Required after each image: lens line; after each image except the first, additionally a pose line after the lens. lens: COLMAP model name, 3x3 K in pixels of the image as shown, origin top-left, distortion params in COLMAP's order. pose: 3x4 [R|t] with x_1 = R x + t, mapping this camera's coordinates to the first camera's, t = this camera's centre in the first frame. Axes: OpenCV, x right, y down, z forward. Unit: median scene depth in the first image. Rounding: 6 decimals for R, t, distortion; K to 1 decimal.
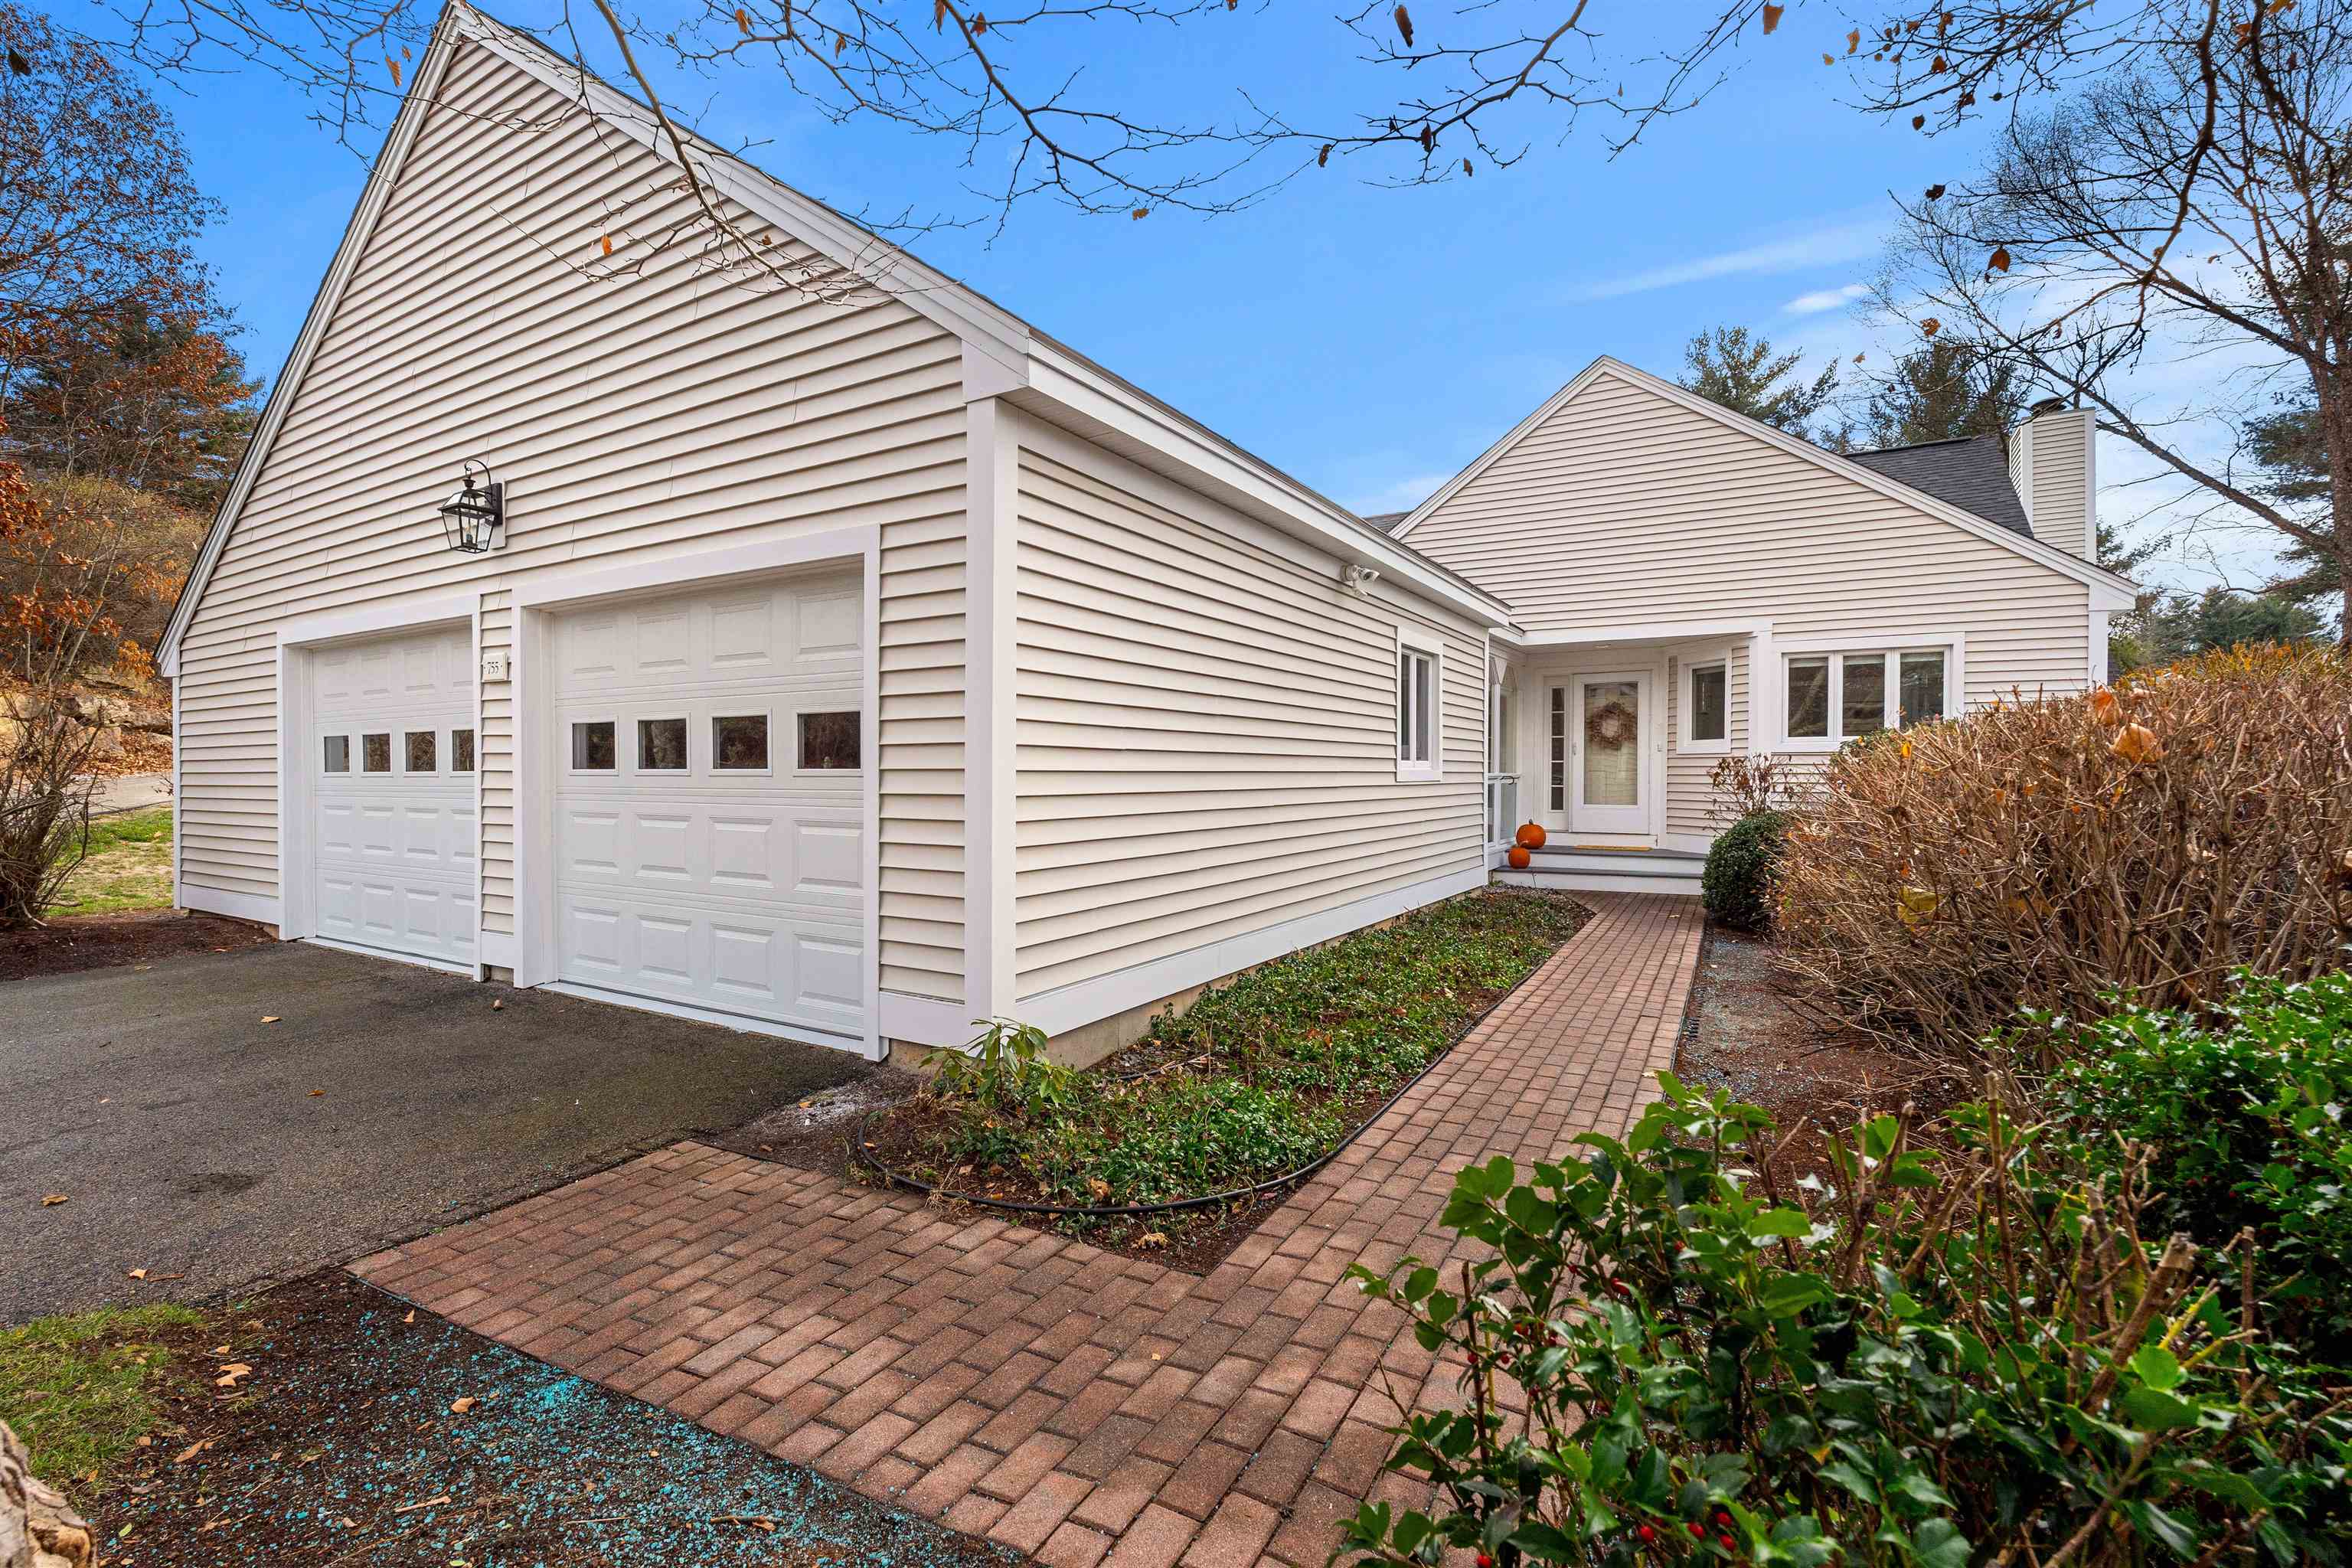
lens RADIAL K [[1034.1, 0, 1176.0], [0, 1034.1, 784.0], [0, 0, 1]] dist [-0.003467, 0.000119]
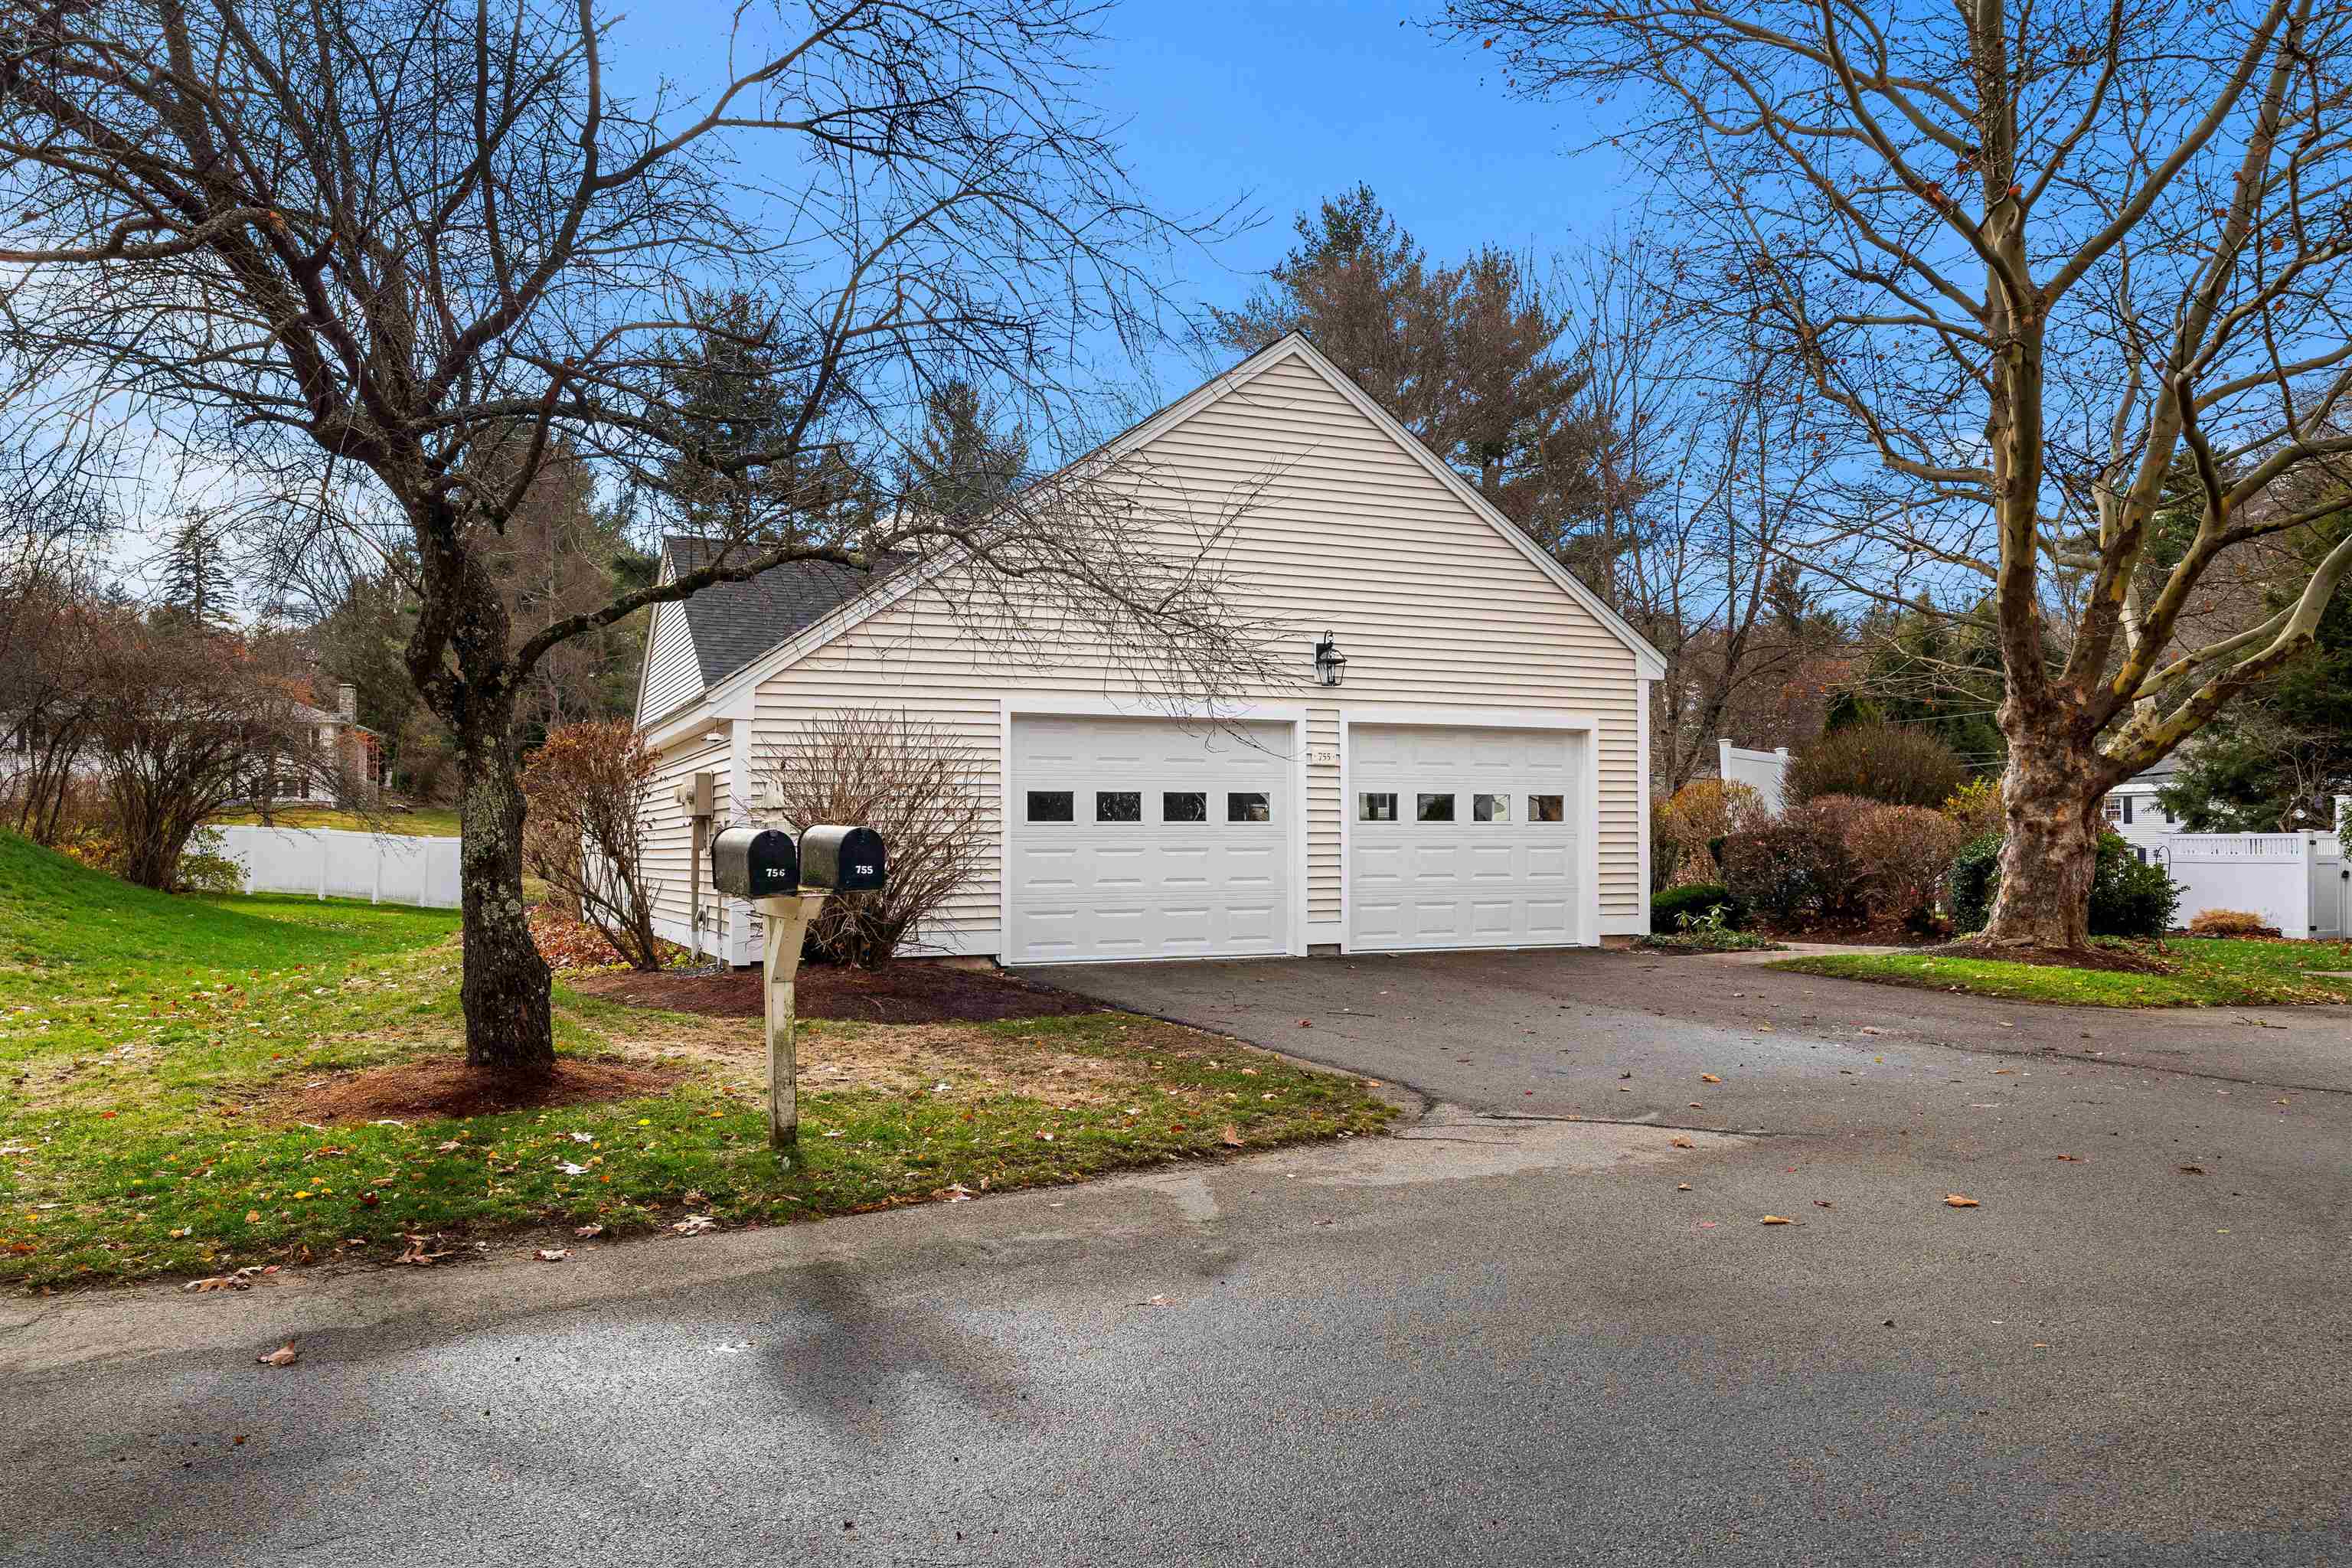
lens RADIAL K [[1726.8, 0, 1188.0], [0, 1726.8, 797.4], [0, 0, 1]] dist [-0.001671, 0.000438]
pose [[0.571105, 0.019218, 0.820652, -1.524918], [0.013070, 0.999386, -0.032499, 0.017689], [-0.820773, 0.029286, 0.570504, -0.181387]]
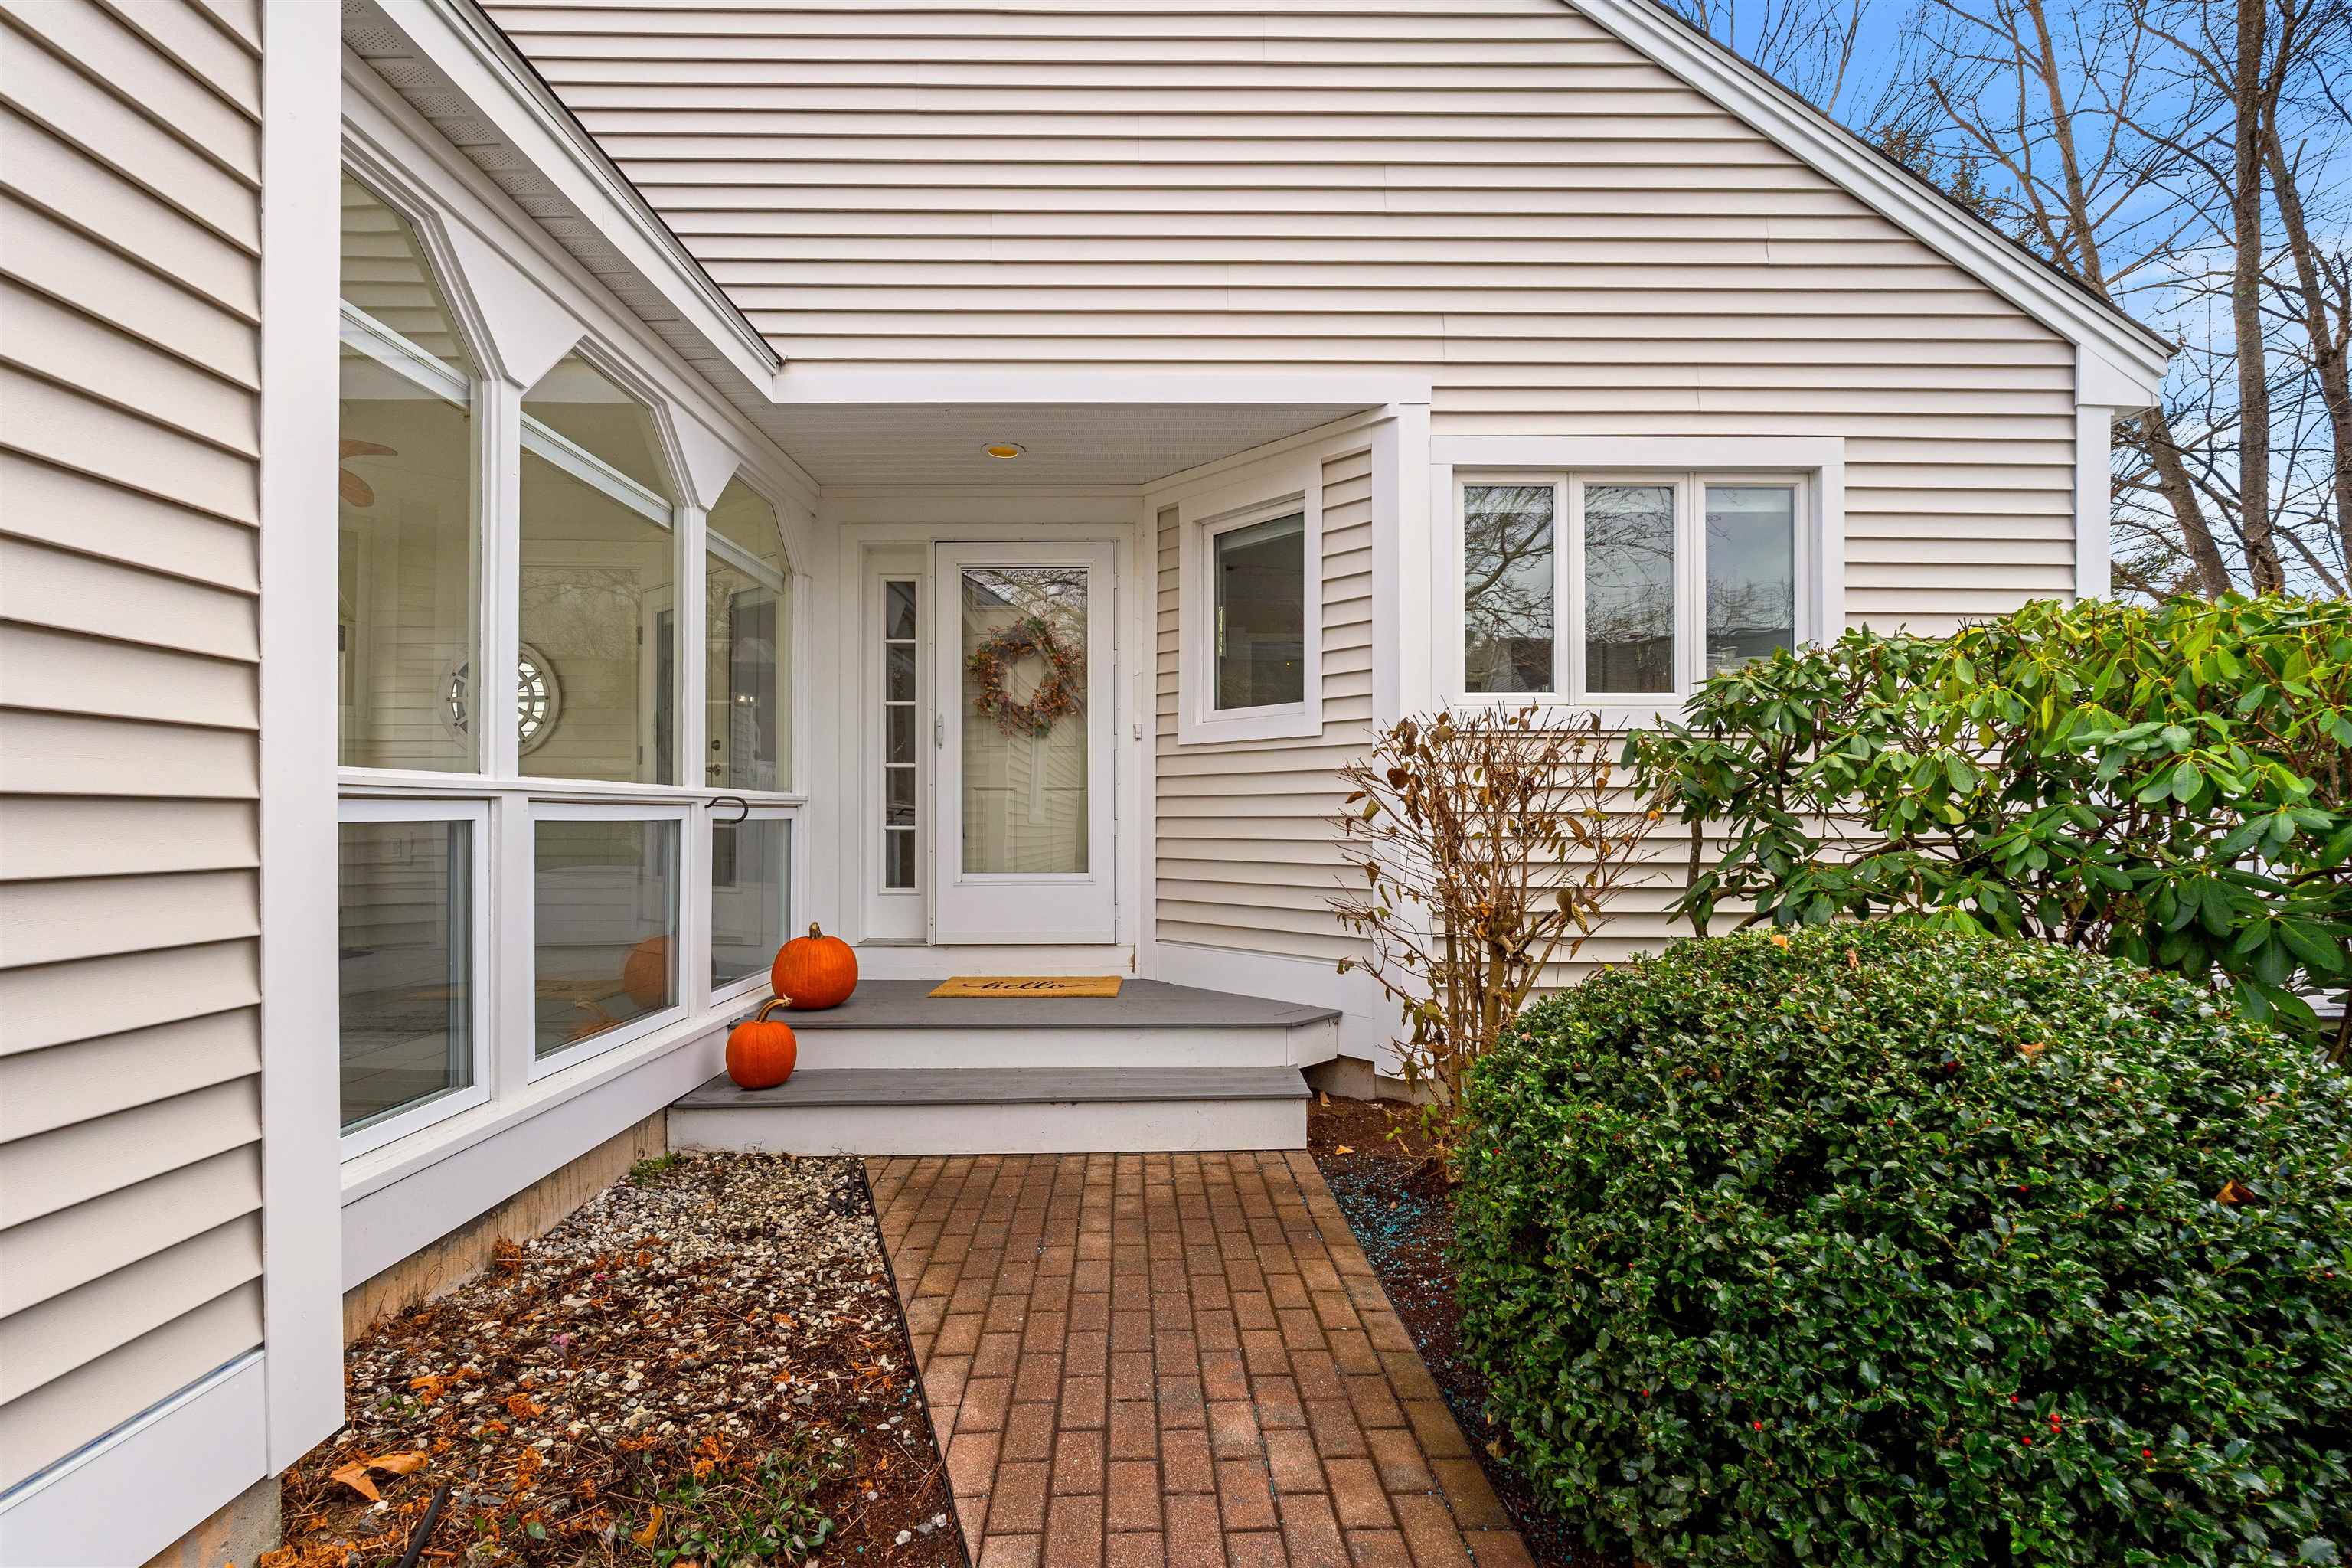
lens RADIAL K [[1078.3, 0, 1179.8], [0, 1078.3, 832.1], [0, 0, 1]] dist [-0.078804, -0.000061]
pose [[0.850180, -0.006334, 0.526454, 0.283980], [0.009364, 0.999951, -0.003091, 0.006713], [-0.526409, 0.007558, 0.850198, 0.692582]]
